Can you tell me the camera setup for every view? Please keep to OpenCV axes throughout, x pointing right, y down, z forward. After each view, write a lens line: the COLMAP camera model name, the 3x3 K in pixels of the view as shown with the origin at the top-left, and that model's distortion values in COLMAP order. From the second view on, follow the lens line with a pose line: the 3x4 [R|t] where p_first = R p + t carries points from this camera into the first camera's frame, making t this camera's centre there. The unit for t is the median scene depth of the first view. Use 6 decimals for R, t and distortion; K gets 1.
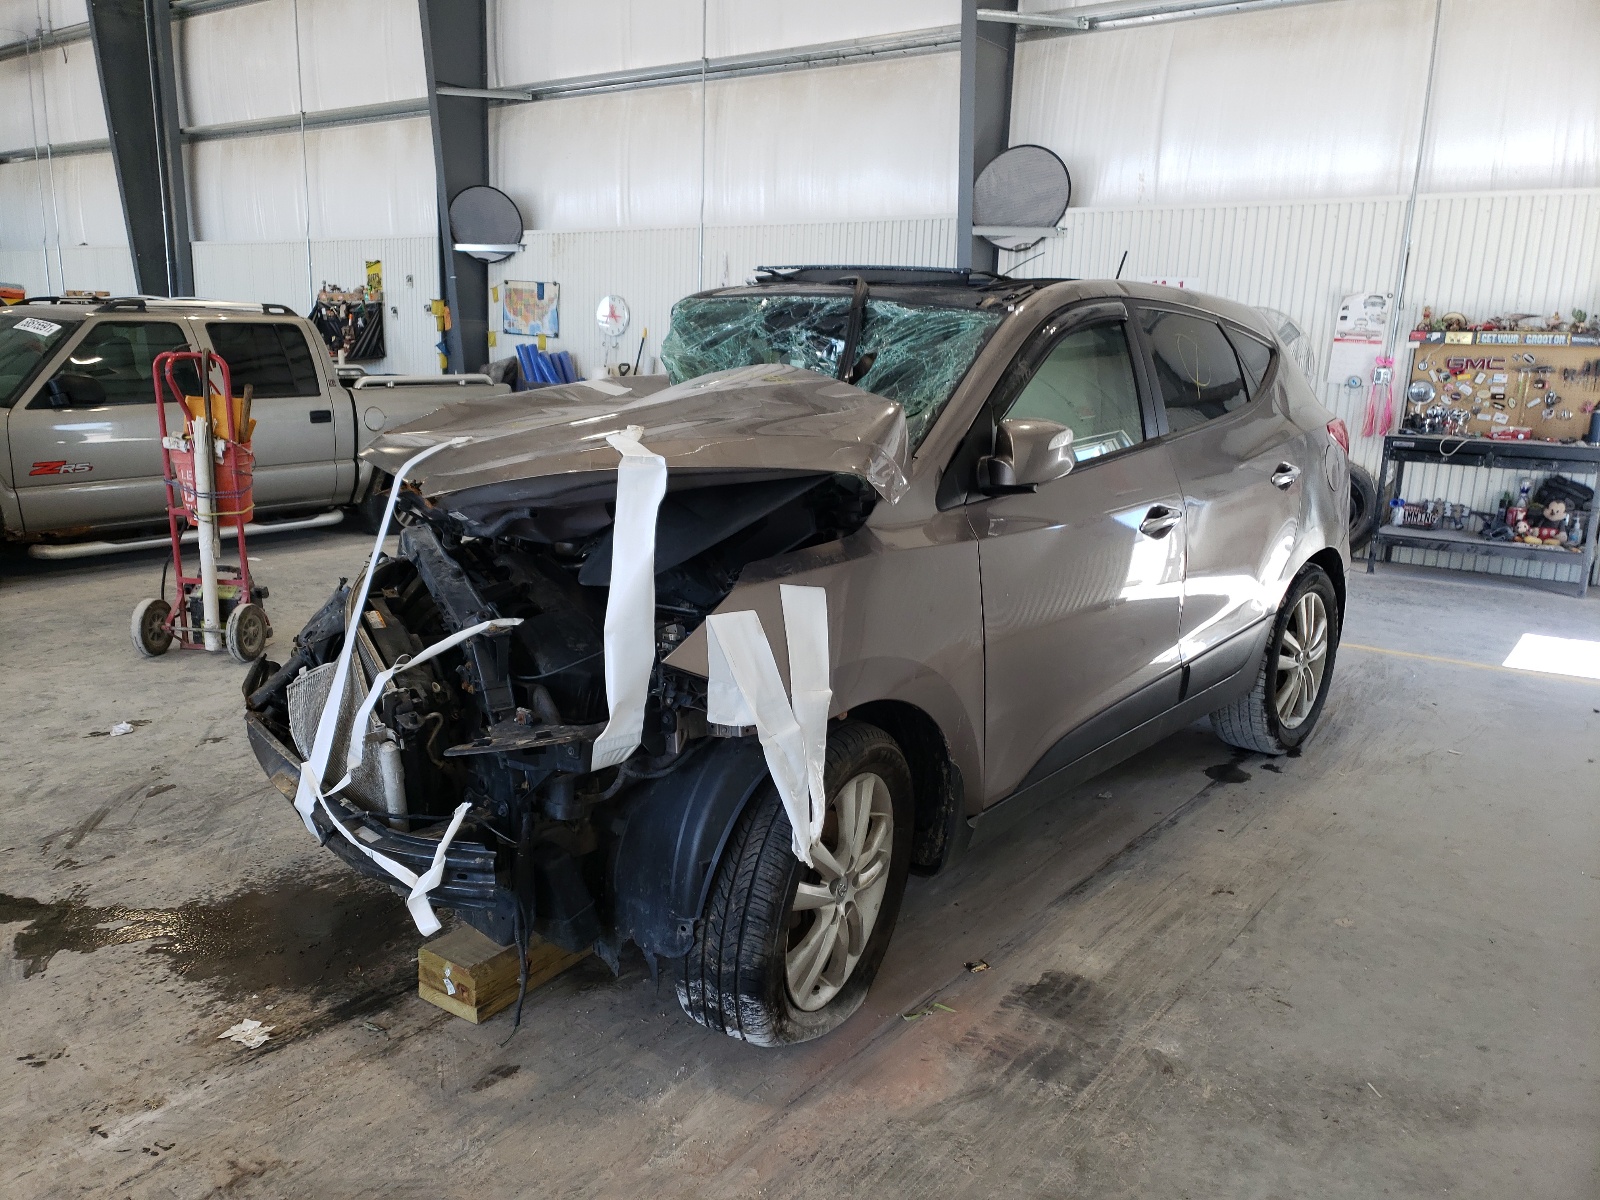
lens RADIAL K [[1238.2, 0, 775.9], [0, 1238.2, 602.8], [0, 0, 1]] dist [0.003009, -0.000747]
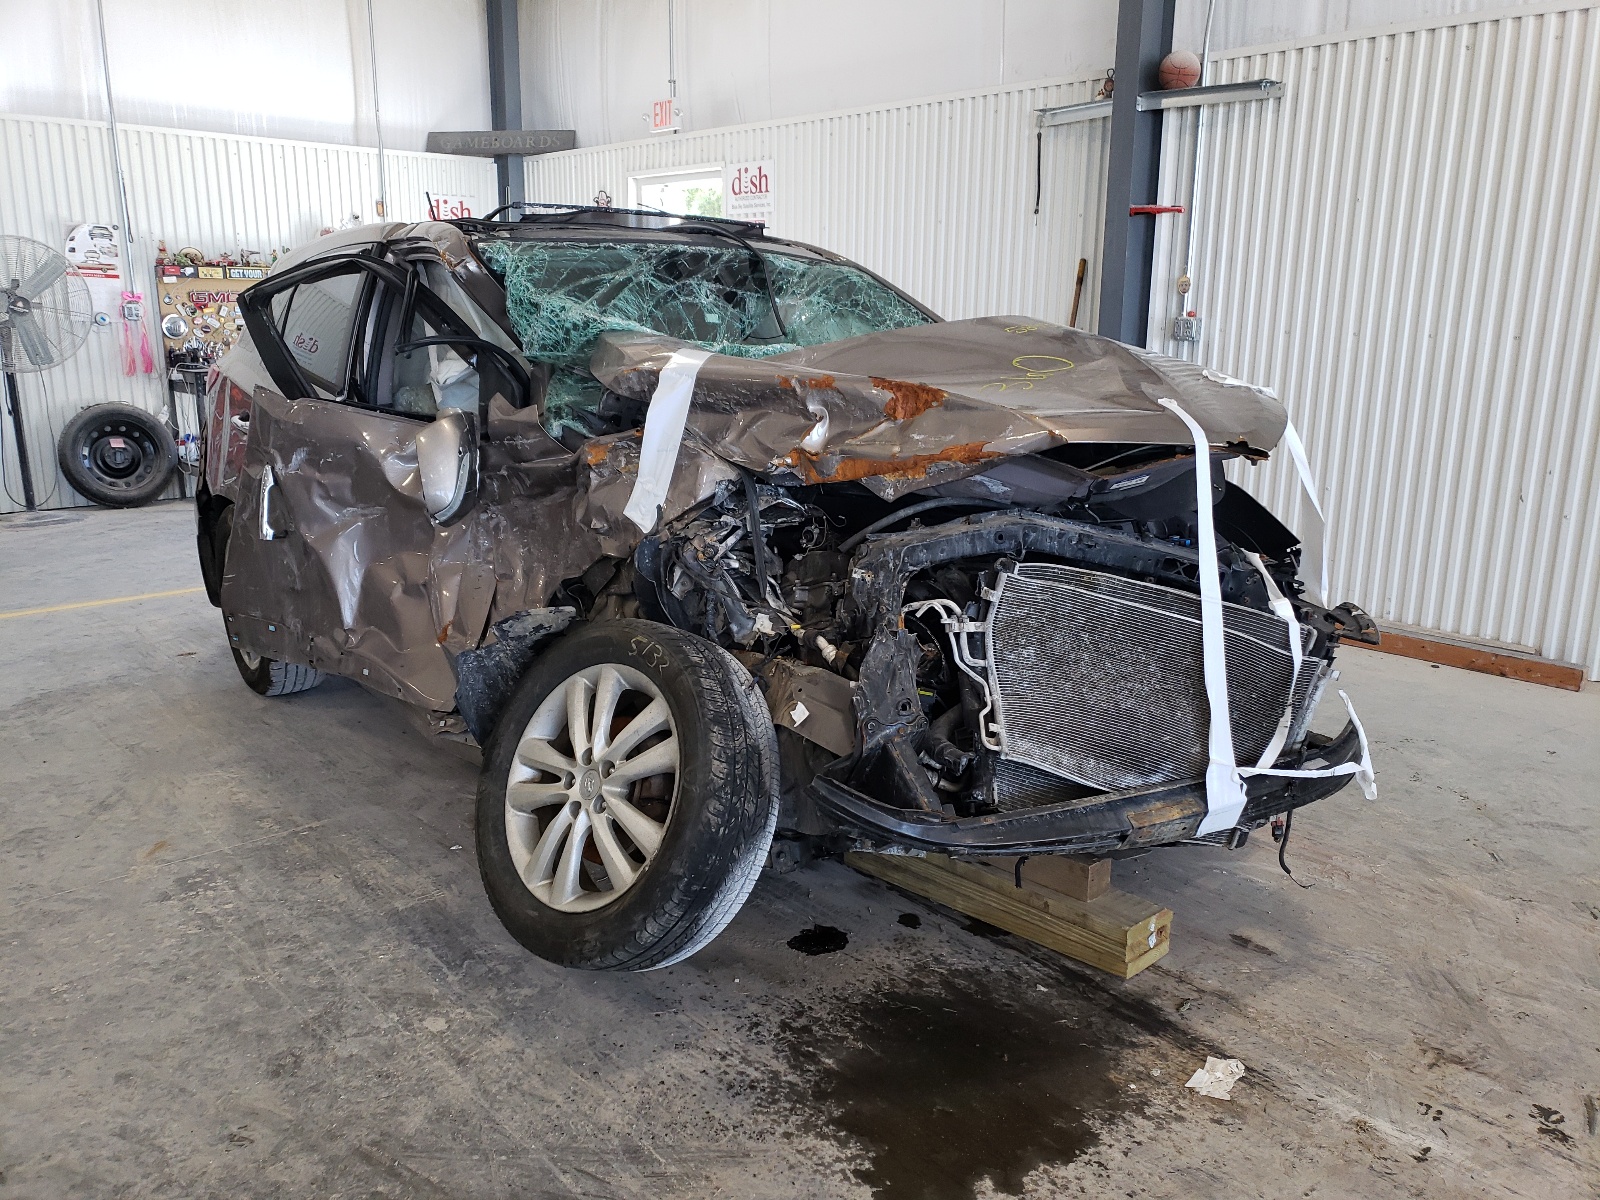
lens RADIAL K [[1238.2, 0, 775.9], [0, 1238.2, 602.8], [0, 0, 1]] dist [0.003009, -0.000747]
pose [[0.217442, -0.253941, 0.942461, -0.766853], [0.197511, 0.957036, 0.212299, -0.148066], [-0.955881, 0.139984, 0.258256, 0.621696]]
